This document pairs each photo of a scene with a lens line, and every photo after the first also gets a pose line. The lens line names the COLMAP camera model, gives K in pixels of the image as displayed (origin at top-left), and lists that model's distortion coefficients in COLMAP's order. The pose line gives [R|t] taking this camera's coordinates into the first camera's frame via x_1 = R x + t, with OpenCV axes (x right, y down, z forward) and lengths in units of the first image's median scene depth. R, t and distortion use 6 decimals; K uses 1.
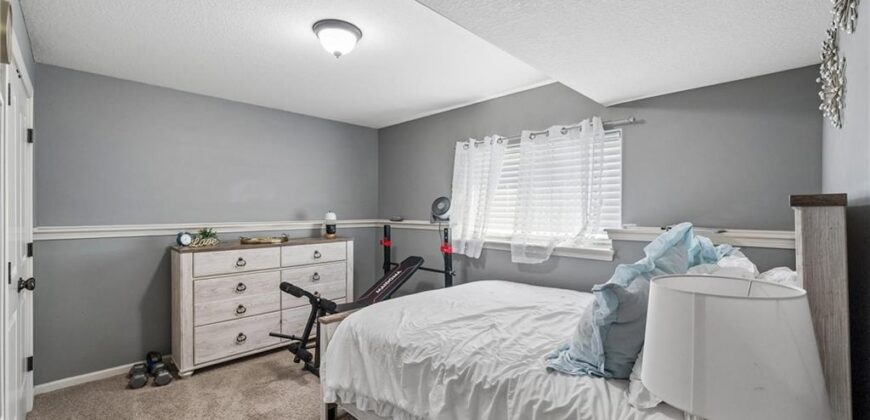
lens RADIAL K [[364.7, 0, 435.0], [0, 364.7, 210.0], [0, 0, 1]] dist [0.000709, 0.000061]
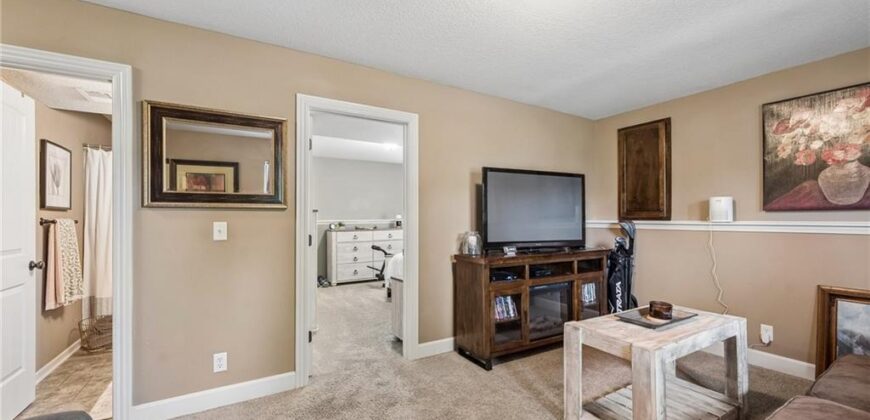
lens RADIAL K [[350.1, 0, 435.0], [0, 350.1, 210.0], [0, 0, 1]] dist [-0.000157, 0.000010]
pose [[0.964599, -0.017508, -0.263140, 0.464614], [0.011145, 0.999609, -0.025656, 0.040442], [0.263486, 0.021815, 0.964417, -0.867170]]
